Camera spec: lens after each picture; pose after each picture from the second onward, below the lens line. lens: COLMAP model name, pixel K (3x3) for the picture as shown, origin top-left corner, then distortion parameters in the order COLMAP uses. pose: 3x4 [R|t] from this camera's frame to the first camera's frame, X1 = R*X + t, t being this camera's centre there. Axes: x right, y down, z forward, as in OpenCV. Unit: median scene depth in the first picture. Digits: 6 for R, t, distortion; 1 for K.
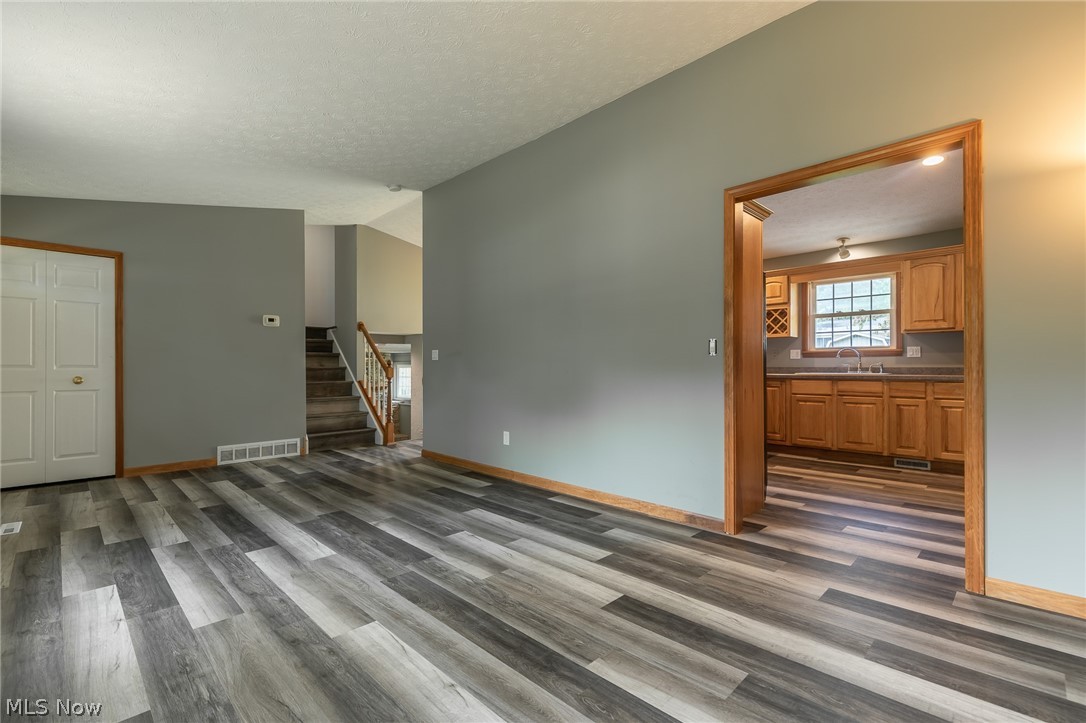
lens RADIAL K [[487.8, 0, 544.5], [0, 487.8, 365.2], [0, 0, 1]] dist [0.005978, -0.001598]
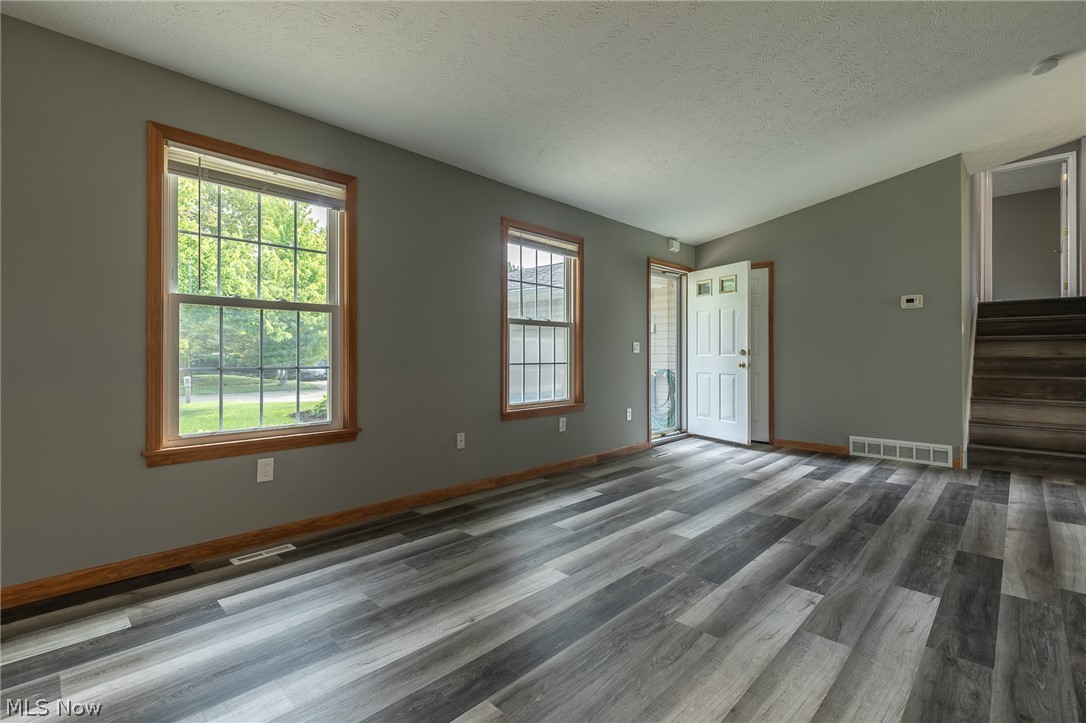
lens RADIAL K [[487.8, 0, 533.6], [0, 487.8, 354.9], [0, 0, 1]] dist [0.005978, -0.001598]
pose [[0.002568, 0.001889, -0.999995, 0.531913], [0.001671, 0.999997, 0.001893, 0.000113], [0.999995, -0.001675, 0.002565, 0.603483]]
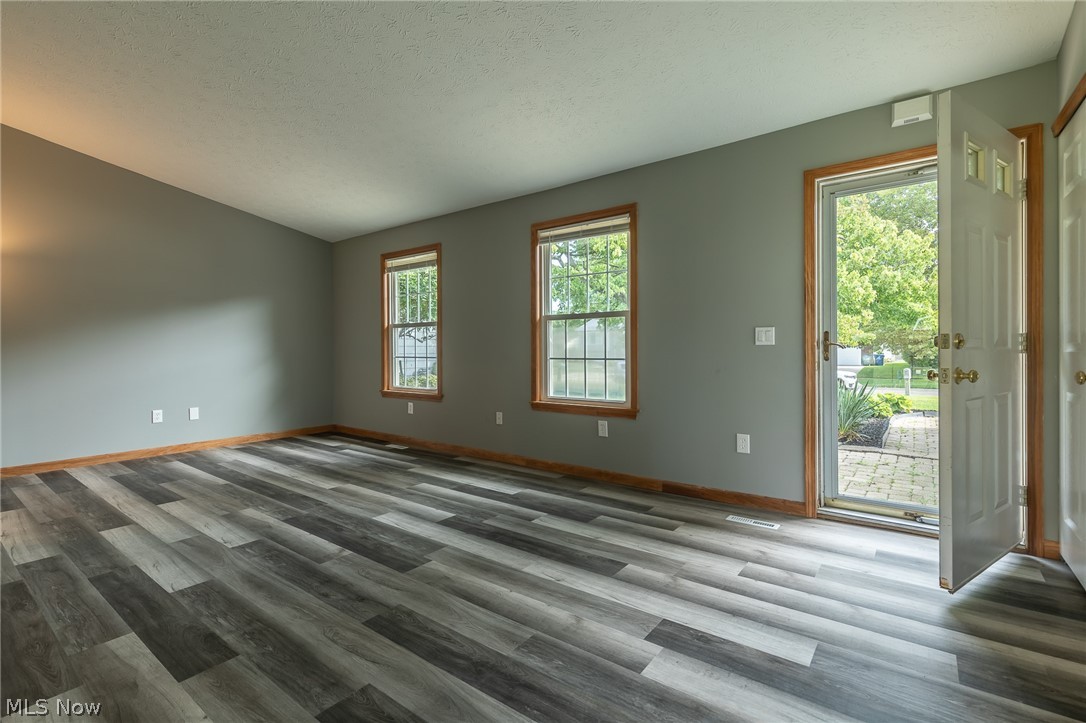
lens RADIAL K [[487.8, 0, 545.9], [0, 487.8, 360.7], [0, 0, 1]] dist [0.005978, -0.001598]
pose [[-0.989718, 0.013986, -0.142349, -0.601705], [0.010734, 0.999664, 0.023587, -0.000194], [0.142631, 0.021816, -0.989535, 1.951540]]
